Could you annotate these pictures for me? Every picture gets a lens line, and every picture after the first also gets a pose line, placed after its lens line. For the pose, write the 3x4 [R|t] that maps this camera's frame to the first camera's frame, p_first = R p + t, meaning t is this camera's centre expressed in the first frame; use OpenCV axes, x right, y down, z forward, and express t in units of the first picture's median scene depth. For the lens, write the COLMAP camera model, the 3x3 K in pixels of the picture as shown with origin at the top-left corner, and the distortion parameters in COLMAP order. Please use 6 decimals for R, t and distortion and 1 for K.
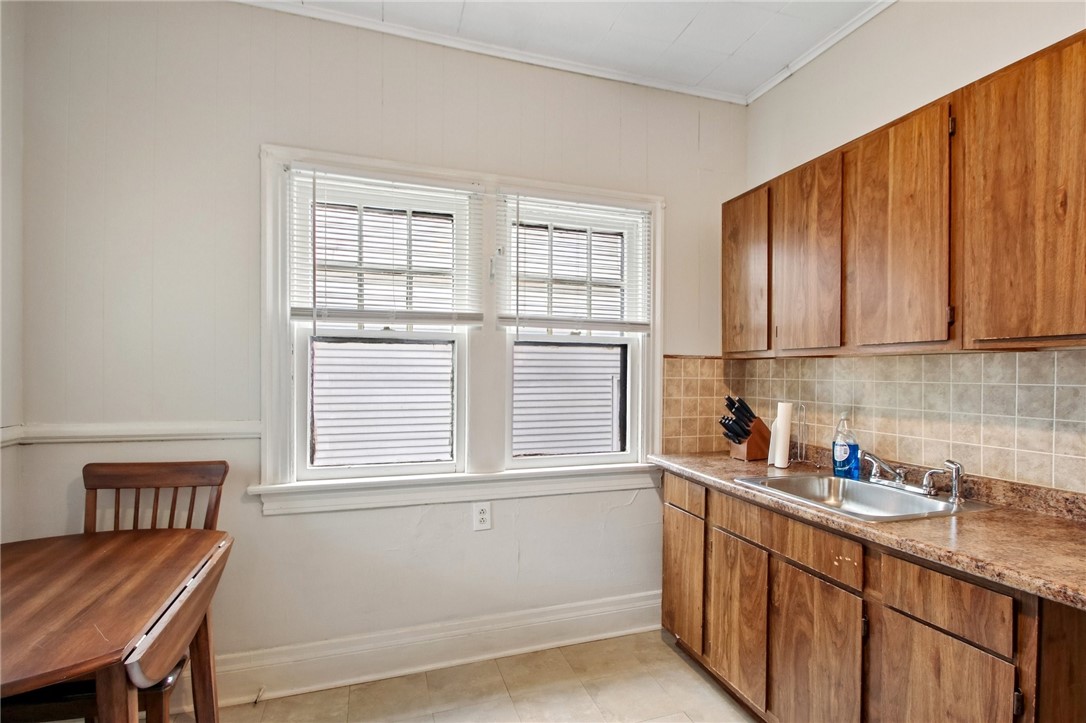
lens RADIAL K [[534.6, 0, 547.8], [0, 534.6, 367.3], [0, 0, 1]] dist [0.001968, -0.001457]
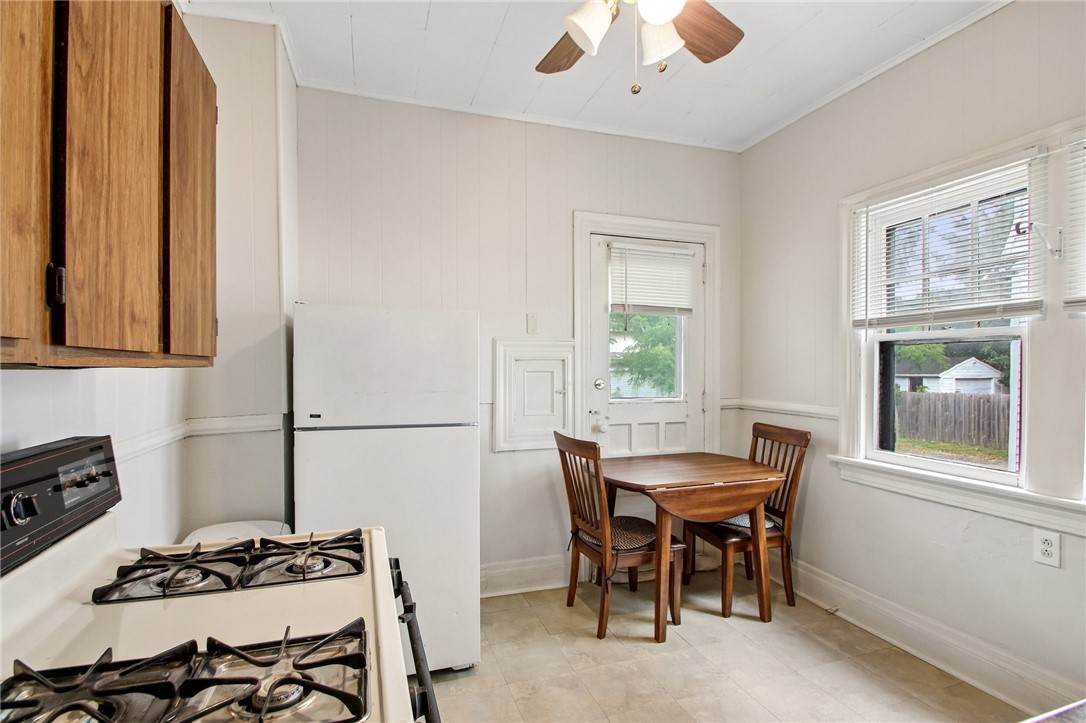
lens RADIAL K [[502.1, 0, 543.0], [0, 502.1, 366.8], [0, 0, 1]] dist [-0.001364, -0.001891]
pose [[0.009953, -0.007501, -0.999922, 0.934171], [0.004277, 0.999963, -0.007458, 0.006054], [0.999941, -0.004203, 0.009985, 0.326042]]
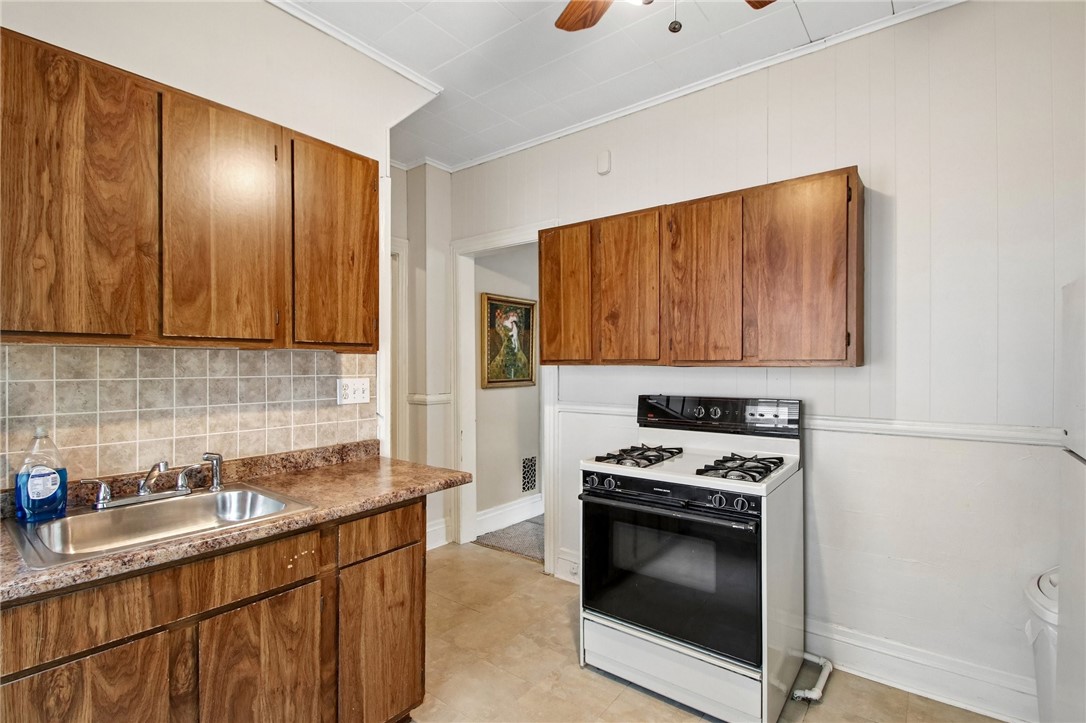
lens RADIAL K [[502.1, 0, 540.9], [0, 502.1, 365.4], [0, 0, 1]] dist [-0.001364, -0.001891]
pose [[-0.558518, -0.004376, 0.829481, -0.425796], [-0.007014, 0.999975, 0.000553, 0.000160], [-0.829462, -0.005510, -0.558535, 1.040484]]
